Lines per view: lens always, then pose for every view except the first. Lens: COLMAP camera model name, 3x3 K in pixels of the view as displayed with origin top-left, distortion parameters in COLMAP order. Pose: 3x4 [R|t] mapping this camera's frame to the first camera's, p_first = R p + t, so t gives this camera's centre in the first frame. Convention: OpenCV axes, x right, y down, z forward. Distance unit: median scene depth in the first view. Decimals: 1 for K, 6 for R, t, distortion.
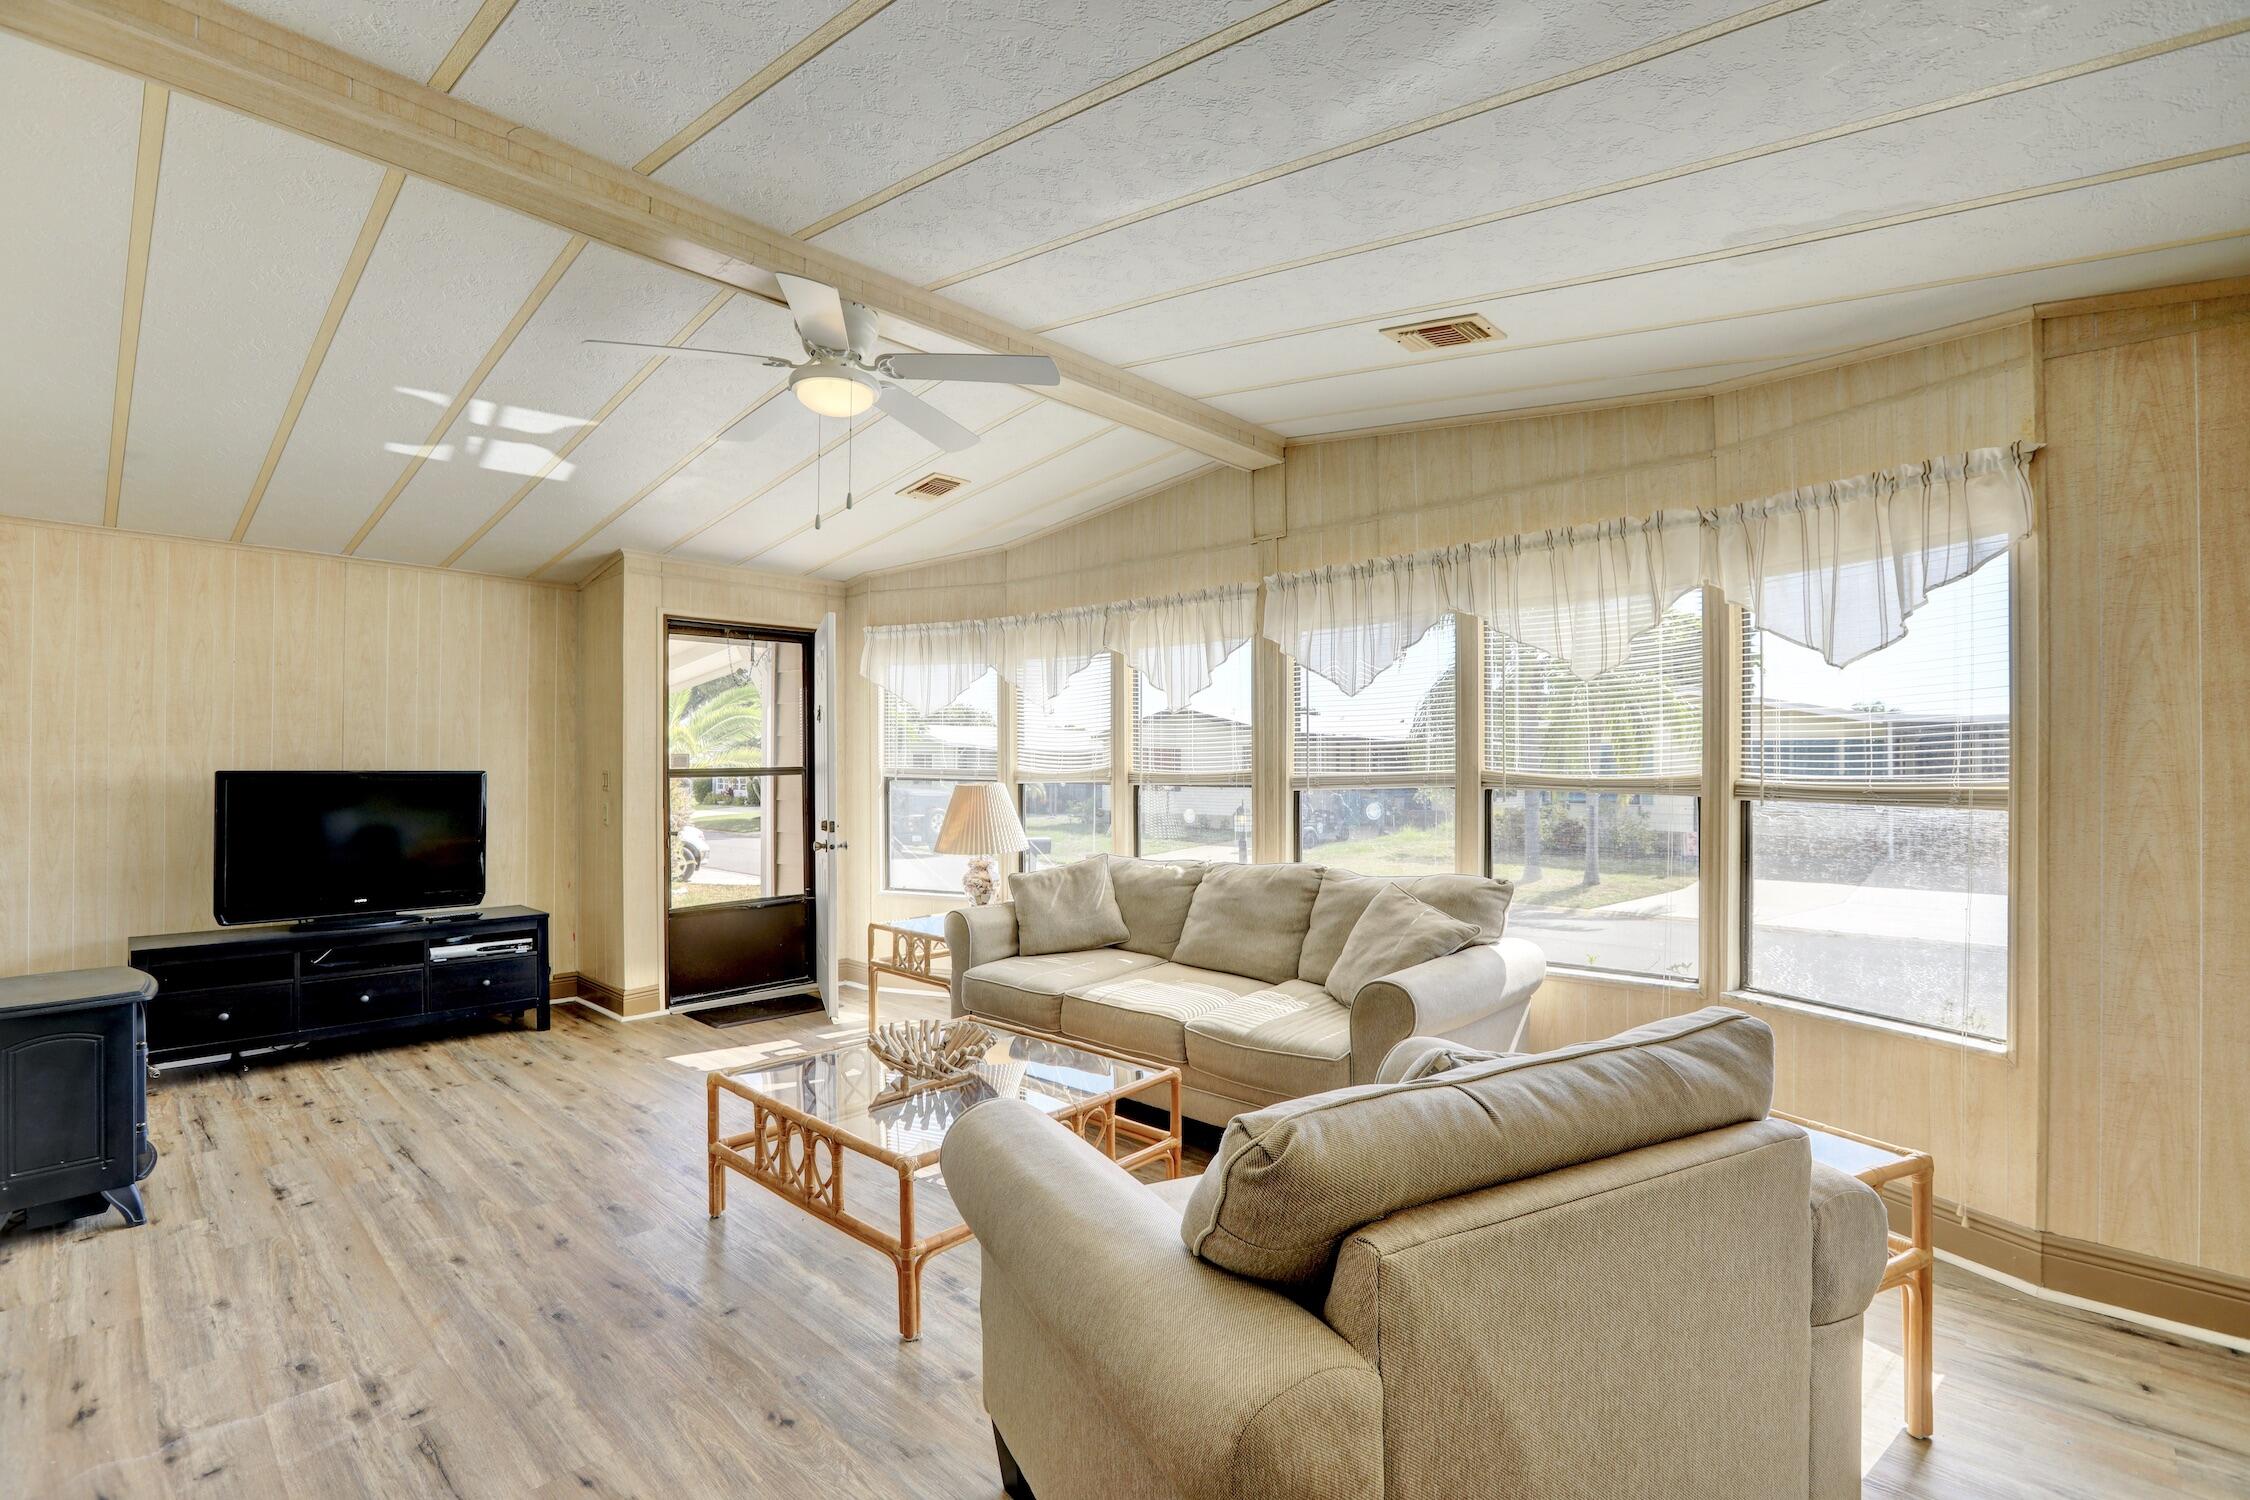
lens RADIAL K [[1038.2, 0, 1125.0], [0, 1038.2, 750.0], [0, 0, 1]] dist [-0.027192, 0.014201]
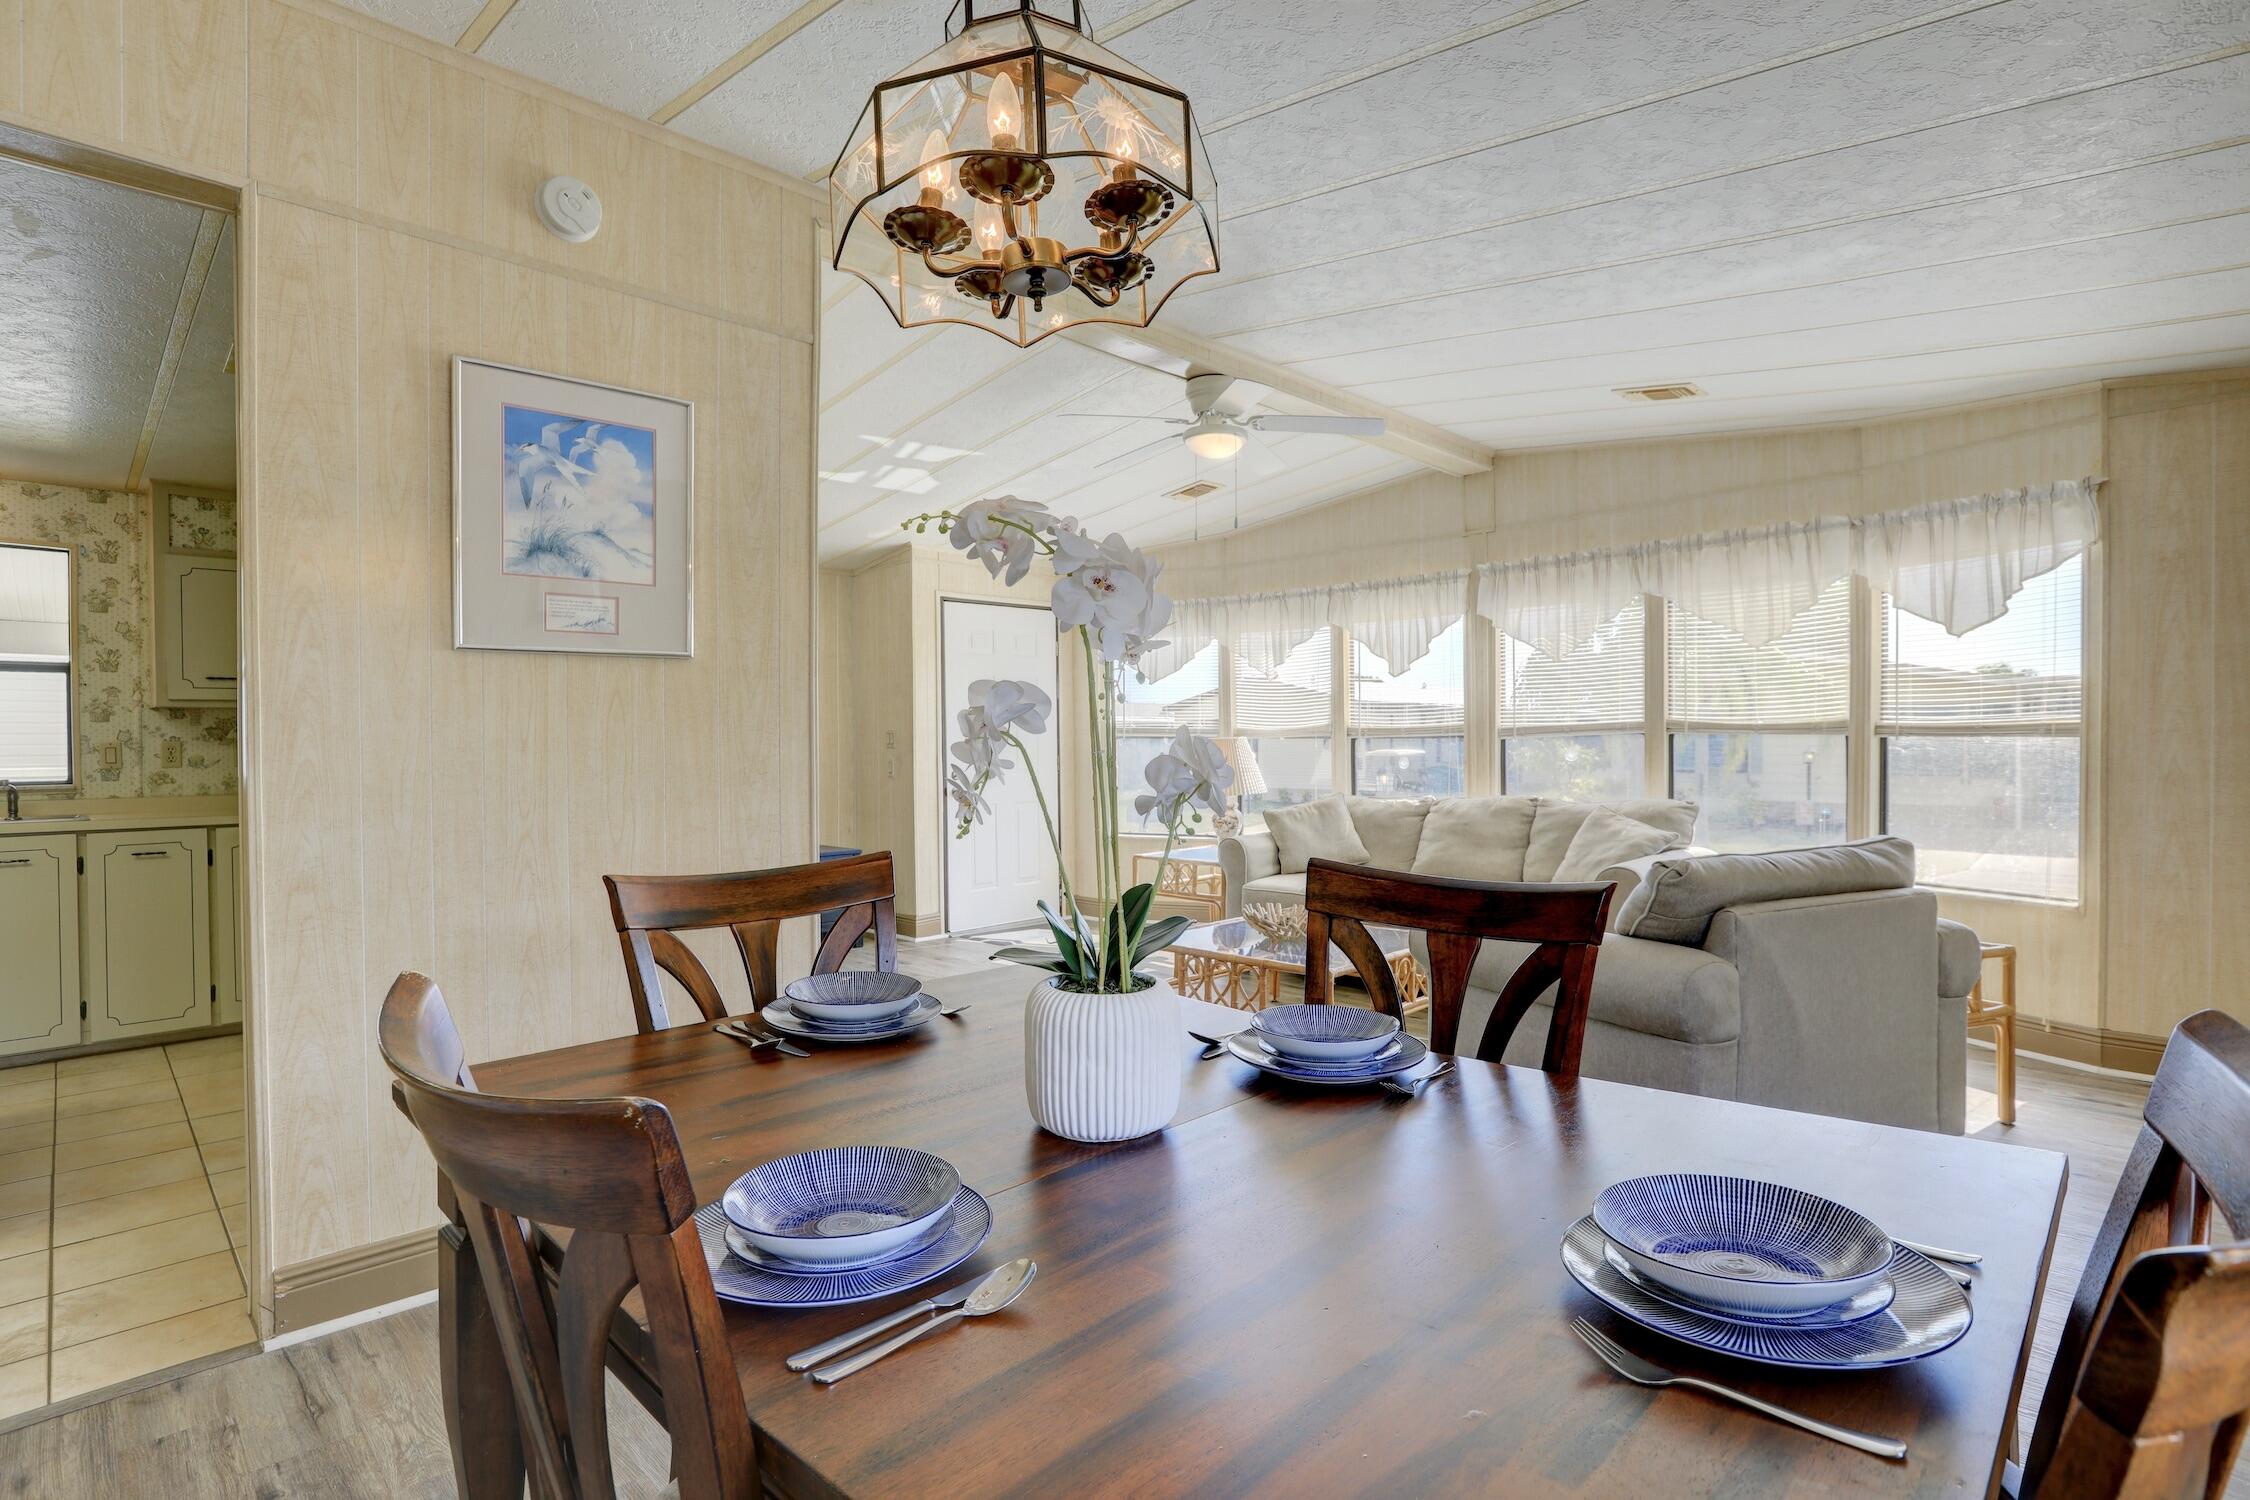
lens RADIAL K [[1171.1, 0, 1125.0], [0, 1171.1, 750.0], [0, 0, 1]] dist [-0.000834, 0.014252]
pose [[0.999902, -0.006989, -0.012096, -0.342790], [0.007218, 0.999794, 0.018994, 0.028989], [0.011961, -0.019080, 0.999746, -0.503042]]
